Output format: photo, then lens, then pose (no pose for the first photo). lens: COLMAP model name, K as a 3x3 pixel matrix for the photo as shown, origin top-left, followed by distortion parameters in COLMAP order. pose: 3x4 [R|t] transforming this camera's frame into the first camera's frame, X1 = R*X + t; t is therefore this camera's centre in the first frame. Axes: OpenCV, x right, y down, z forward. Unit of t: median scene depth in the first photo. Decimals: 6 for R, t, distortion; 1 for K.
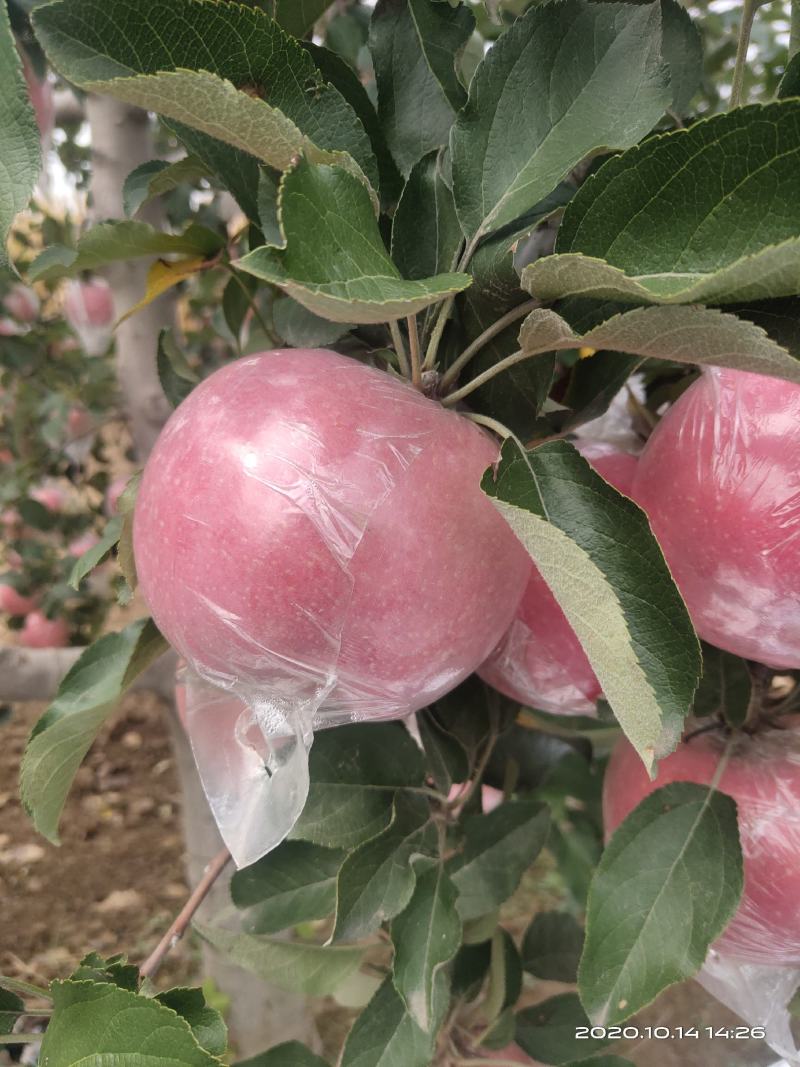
lens RADIAL K [[822.8, 0, 400.0], [0, 822.8, 533.5], [0, 0, 1]] dist [0.003429, 0.004365]
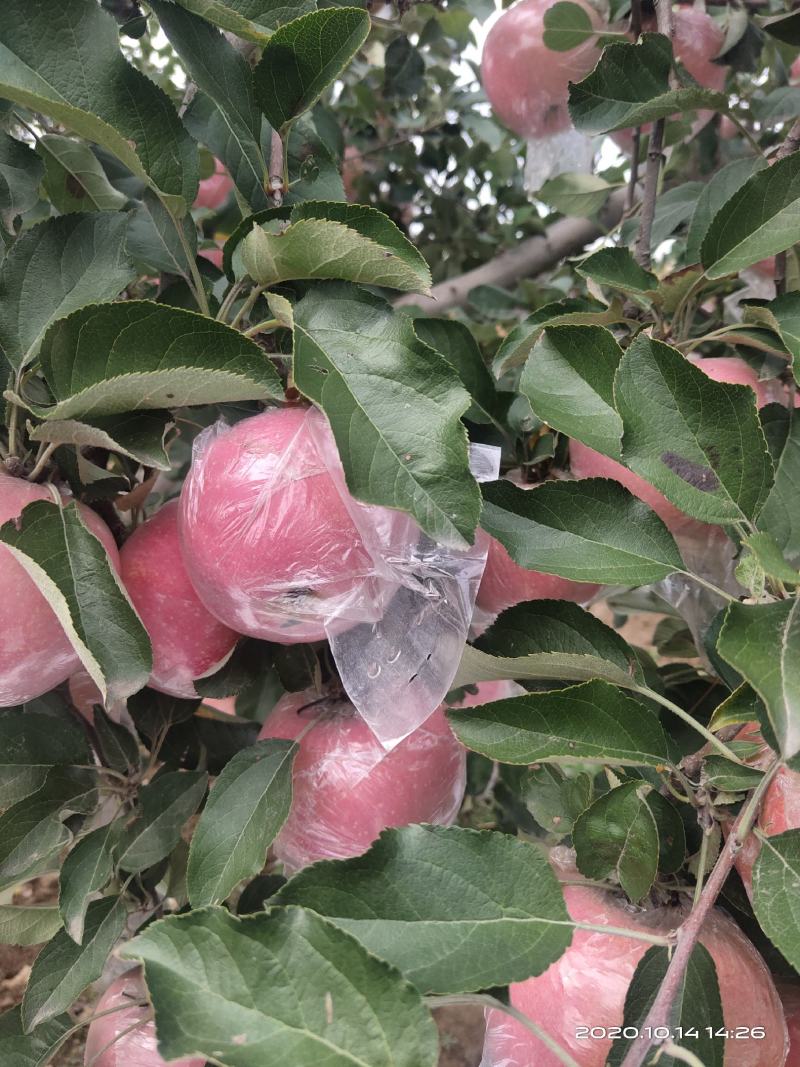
lens RADIAL K [[822.8, 0, 400.0], [0, 822.8, 533.5], [0, 0, 1]] dist [0.003429, 0.004365]
pose [[0.993887, -0.072490, 0.083270, 0.479008], [0.077020, 0.995644, -0.052544, 0.053960], [-0.079098, 0.058636, 0.995141, -0.400875]]
